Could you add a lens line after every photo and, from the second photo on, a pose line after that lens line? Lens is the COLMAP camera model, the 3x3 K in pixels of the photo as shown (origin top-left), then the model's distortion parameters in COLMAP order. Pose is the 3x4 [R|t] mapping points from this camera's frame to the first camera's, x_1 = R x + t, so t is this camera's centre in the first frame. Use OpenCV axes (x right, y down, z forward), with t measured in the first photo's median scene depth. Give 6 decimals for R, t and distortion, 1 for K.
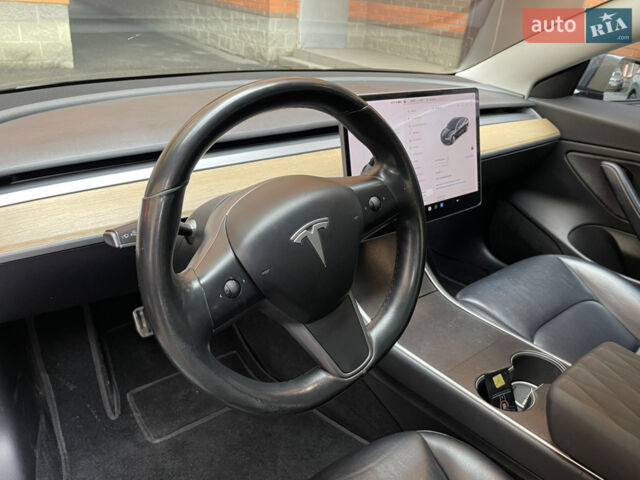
lens RADIAL K [[517.1, 0, 332.0], [0, 517.1, 242.5], [0, 0, 1]] dist [0.070570, -0.115272]
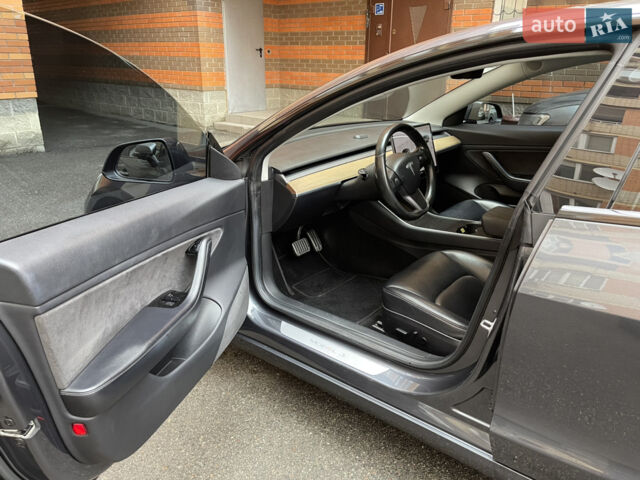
lens RADIAL K [[578.9, 0, 323.5], [0, 578.9, 250.4], [0, 0, 1]] dist [0.036679, -0.021824]
pose [[0.970041, -0.150997, 0.190316, -0.184769], [0.170337, 0.981300, -0.089647, 0.101719], [-0.173221, 0.119379, 0.977621, -0.342451]]
